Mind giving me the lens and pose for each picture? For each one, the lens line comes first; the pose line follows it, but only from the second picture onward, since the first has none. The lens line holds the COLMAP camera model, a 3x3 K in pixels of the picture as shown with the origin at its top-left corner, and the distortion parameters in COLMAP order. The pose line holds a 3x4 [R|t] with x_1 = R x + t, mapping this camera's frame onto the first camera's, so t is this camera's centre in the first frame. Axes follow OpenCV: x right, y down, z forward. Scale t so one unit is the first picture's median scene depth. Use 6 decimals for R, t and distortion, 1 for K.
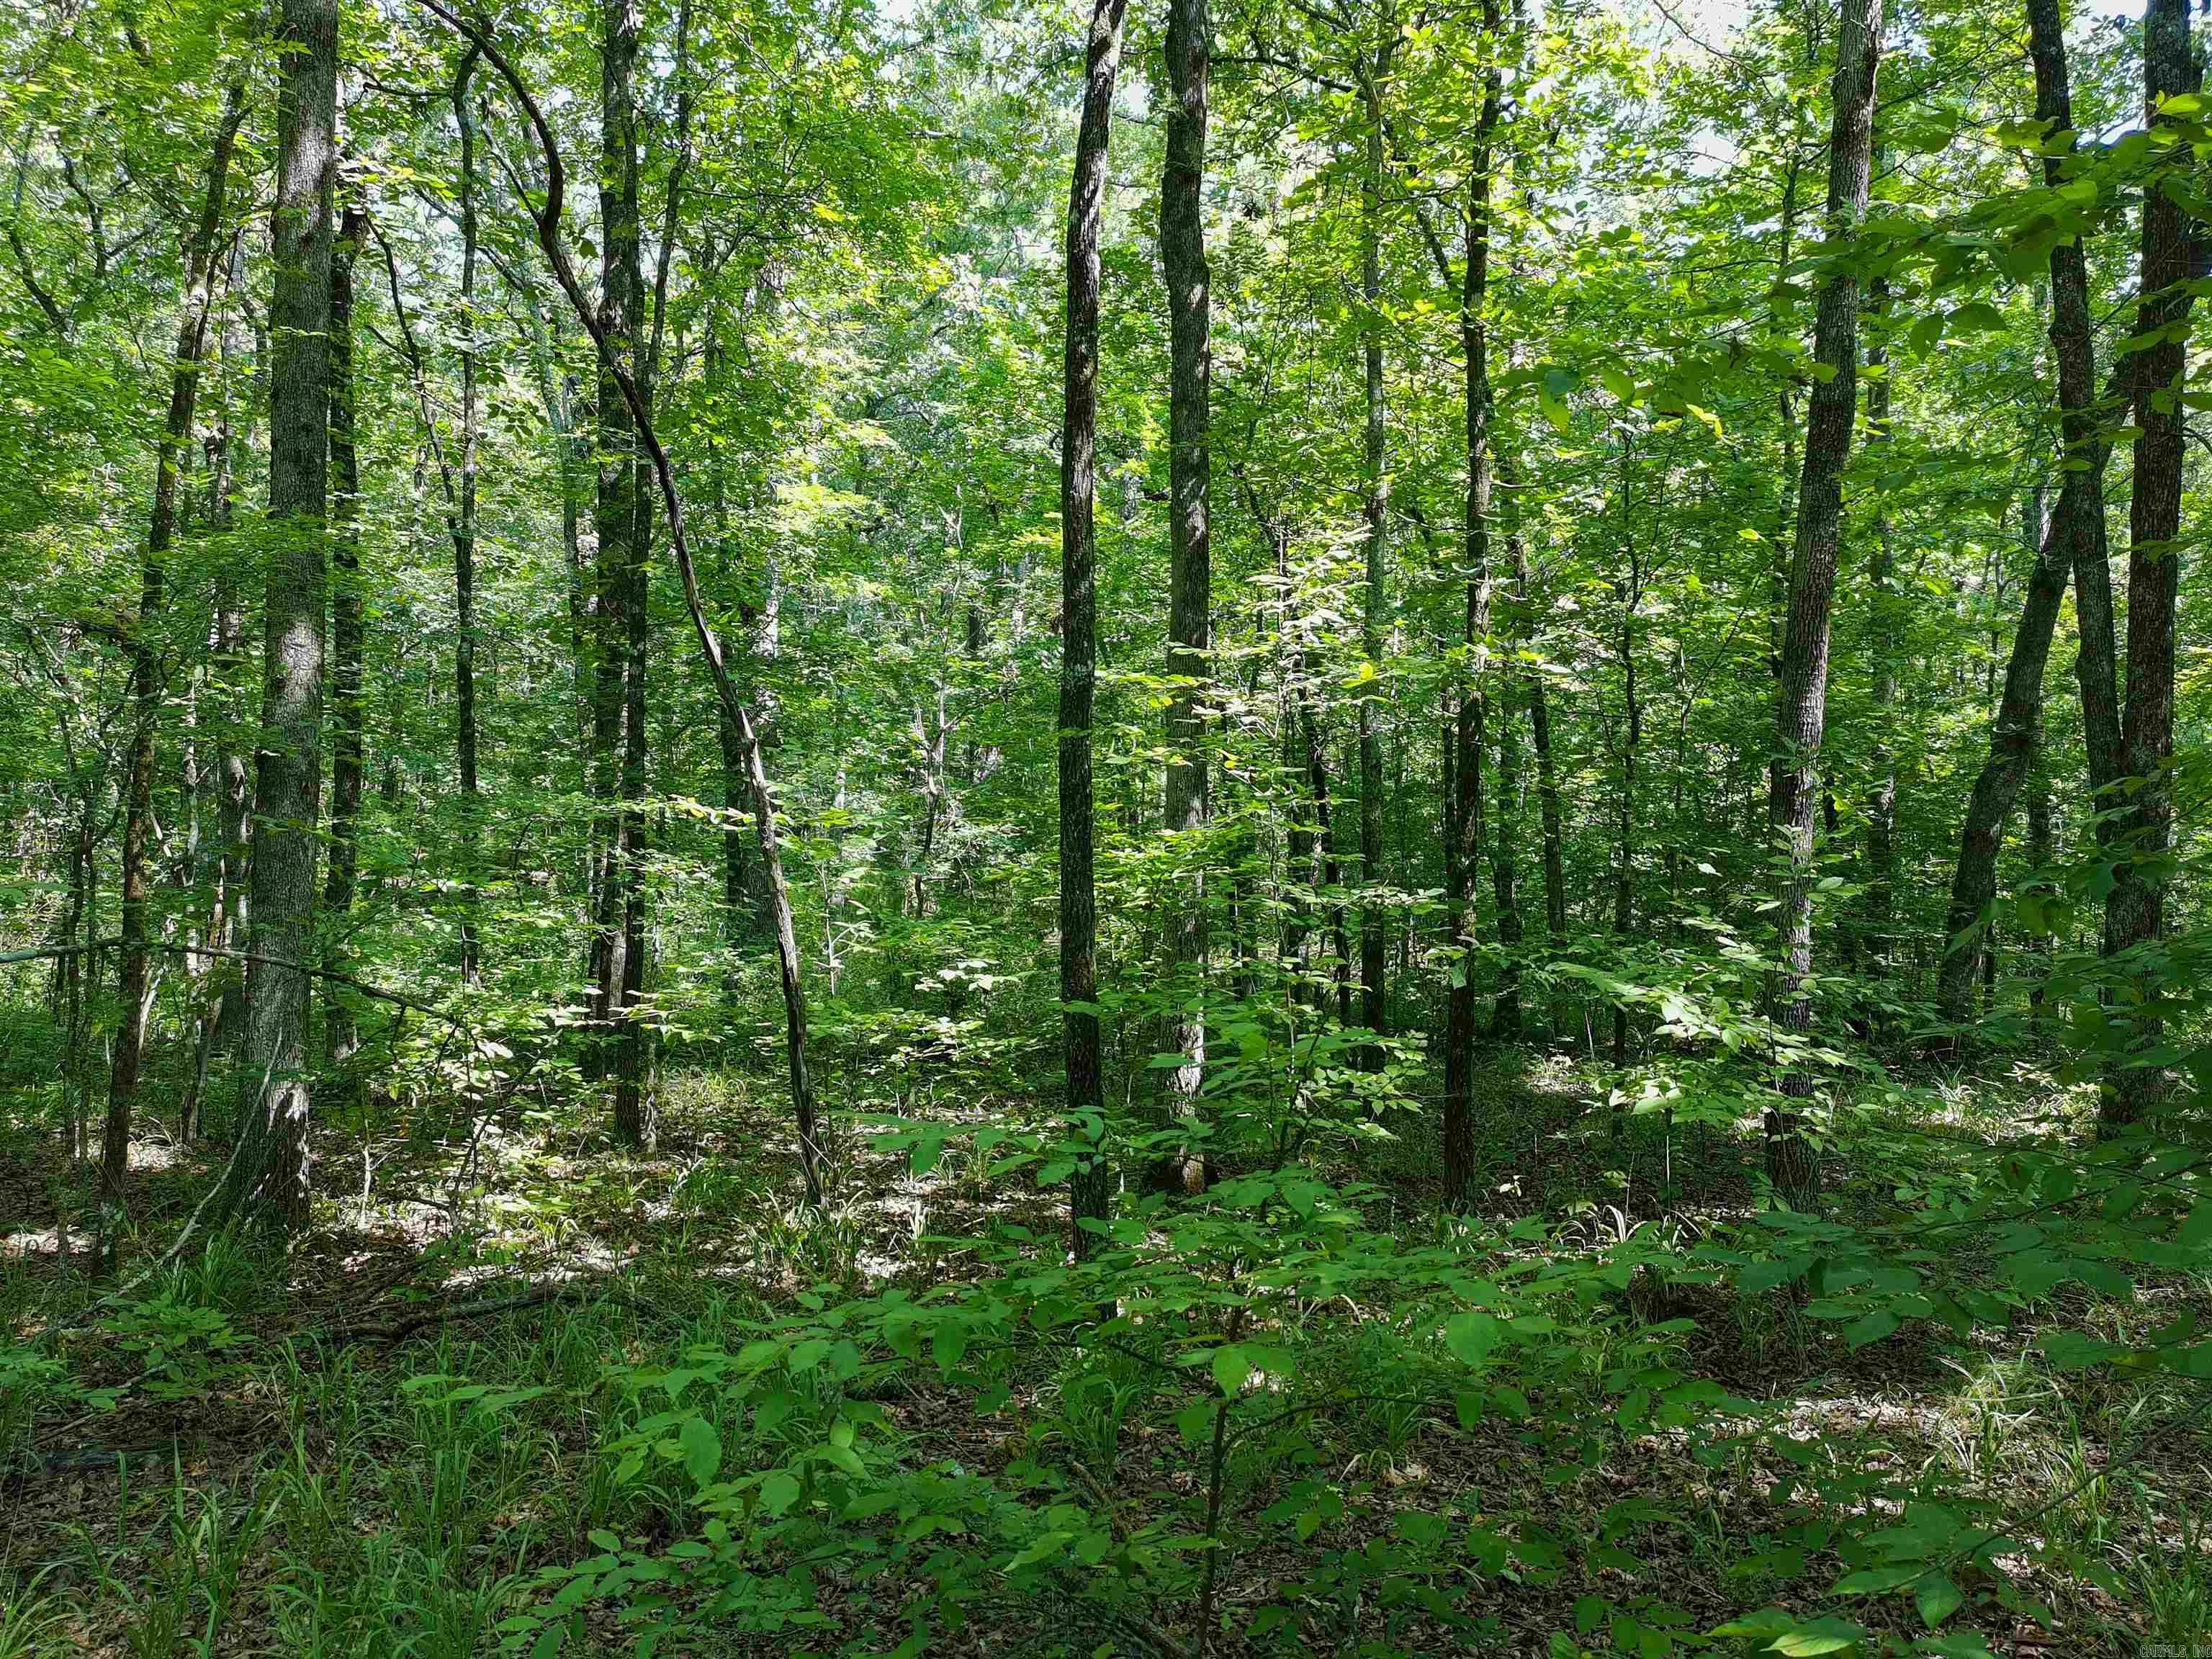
lens RADIAL K [[1667.1, 0, 1107.9], [0, 1667.1, 817.7], [0, 0, 1]] dist [0.092251, -0.125937]
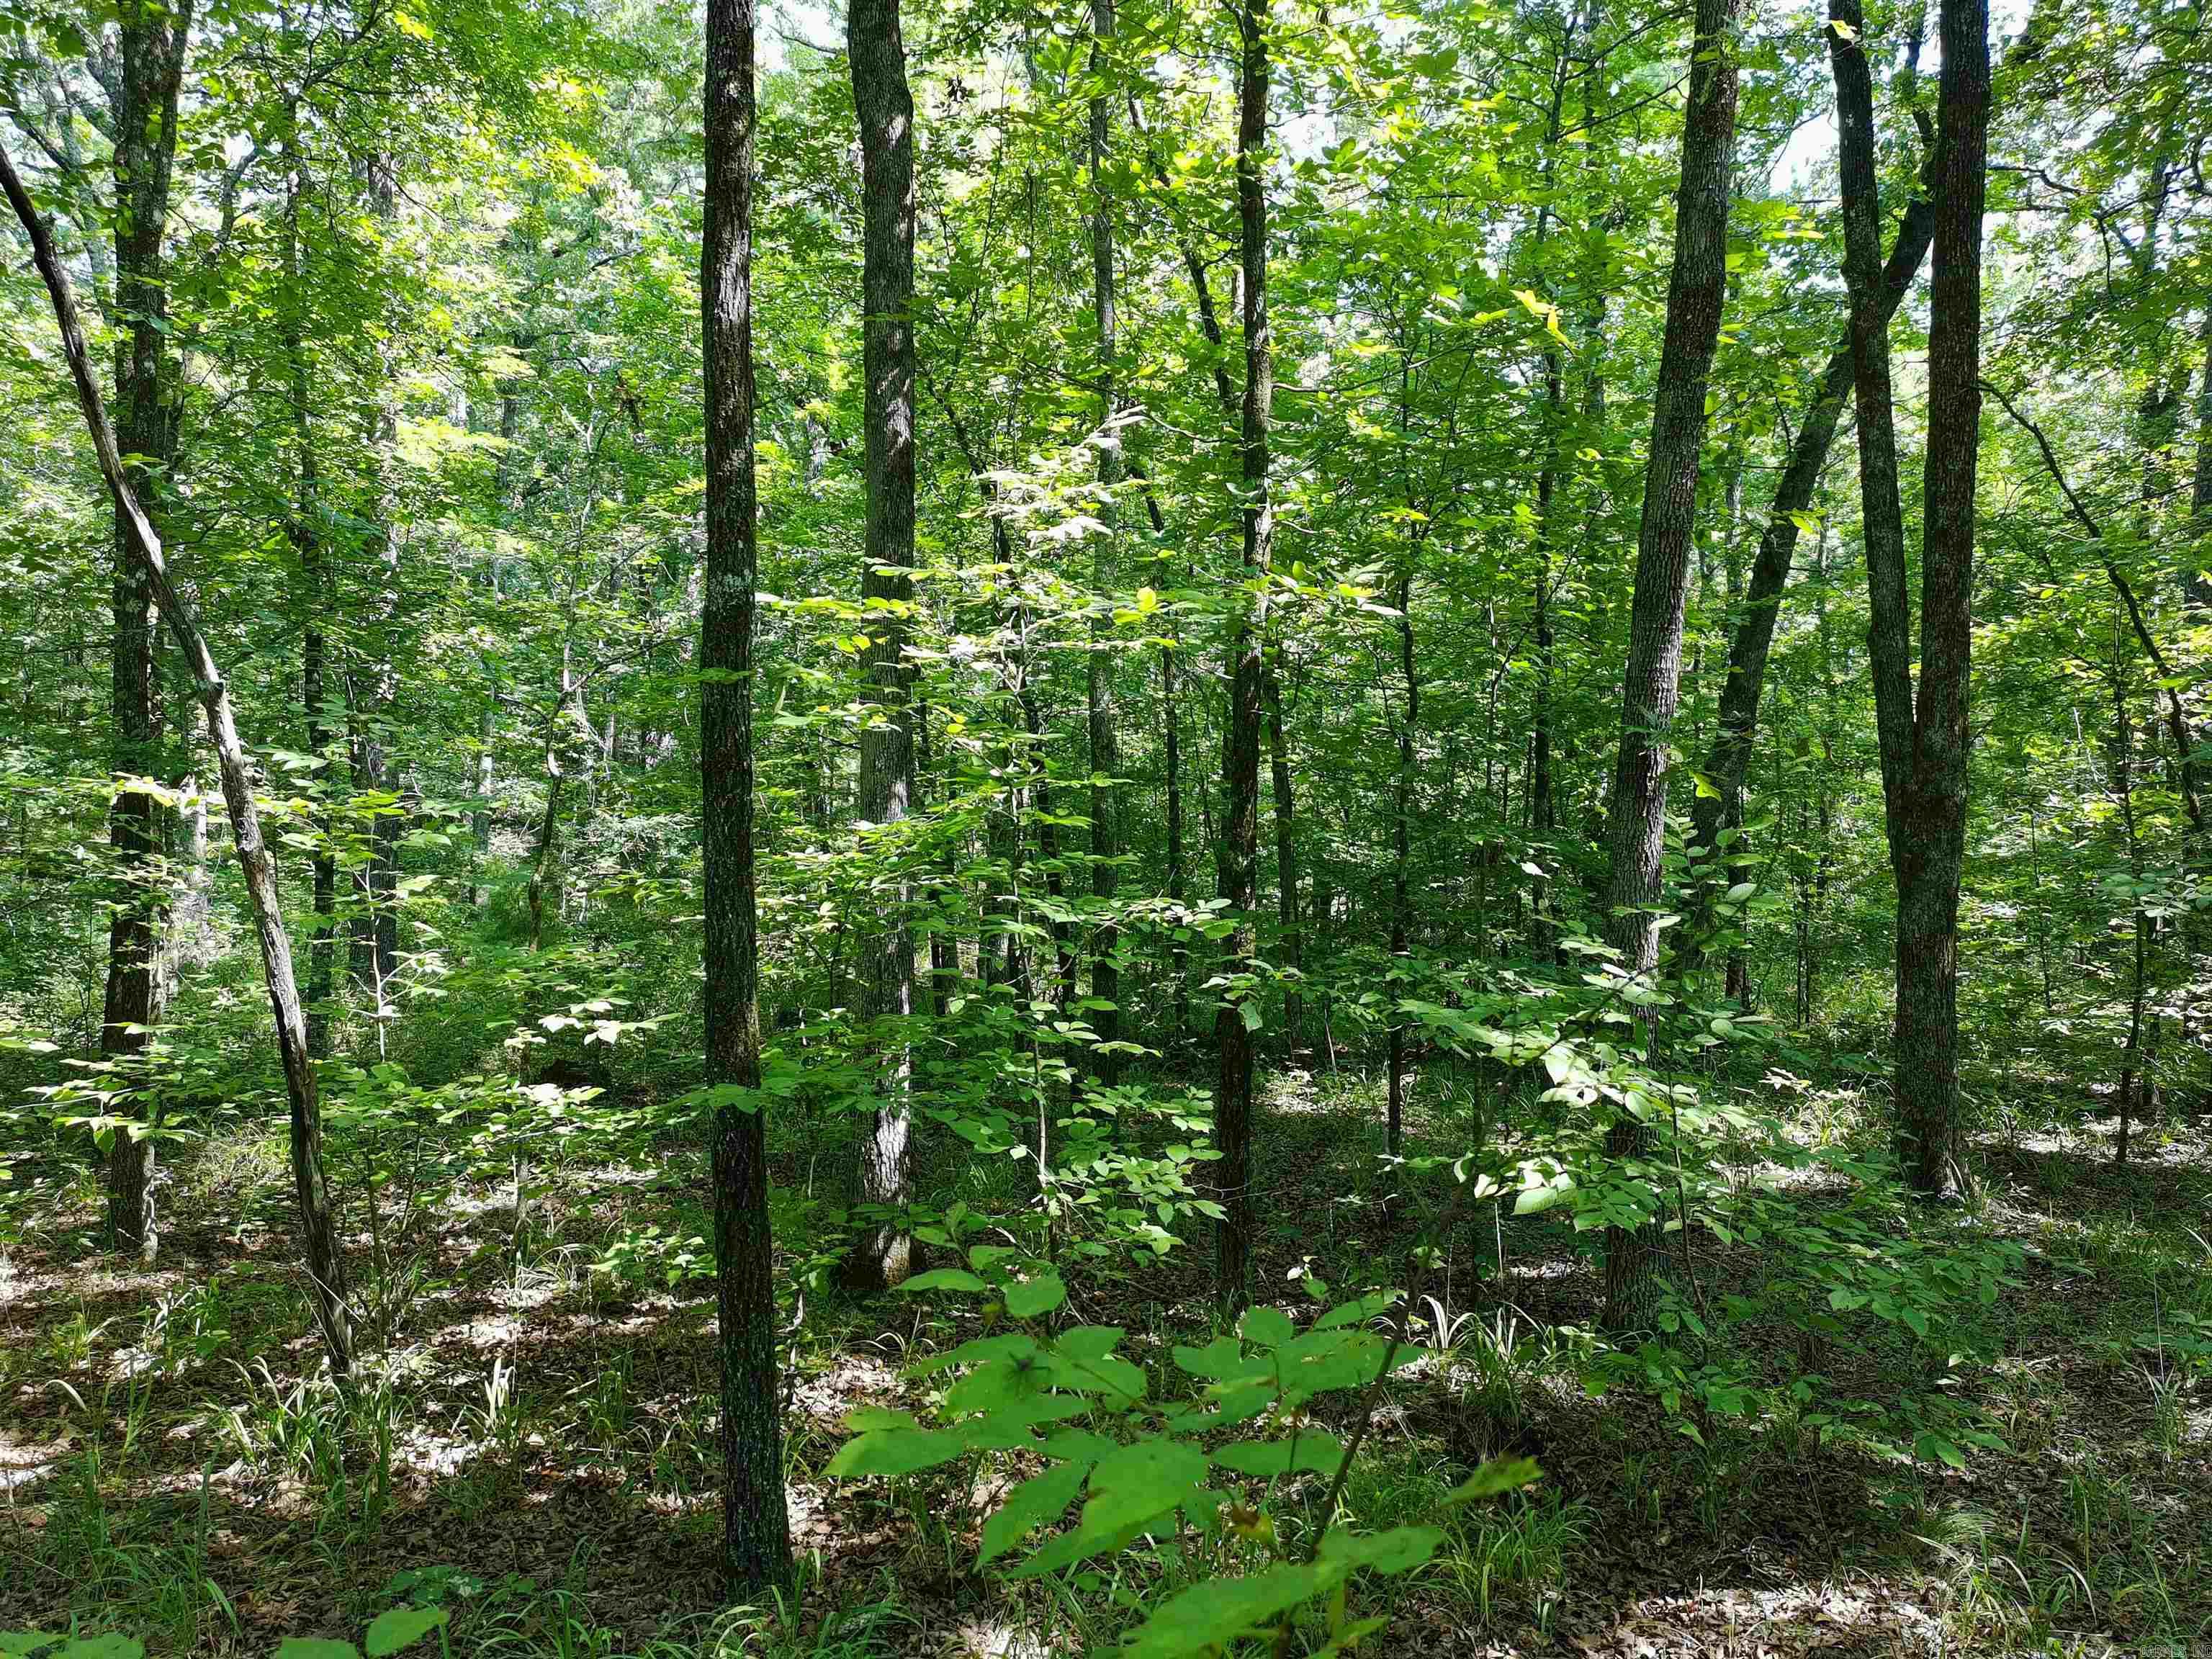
lens RADIAL K [[1657.3, 0, 1111.9], [0, 1657.3, 829.2], [0, 0, 1]] dist [0.059214, -0.065509]
pose [[0.982403, -0.001840, 0.186764, 0.006438], [-0.000484, 0.999923, 0.012397, 0.001291], [-0.186772, -0.012269, 0.982327, 0.255429]]
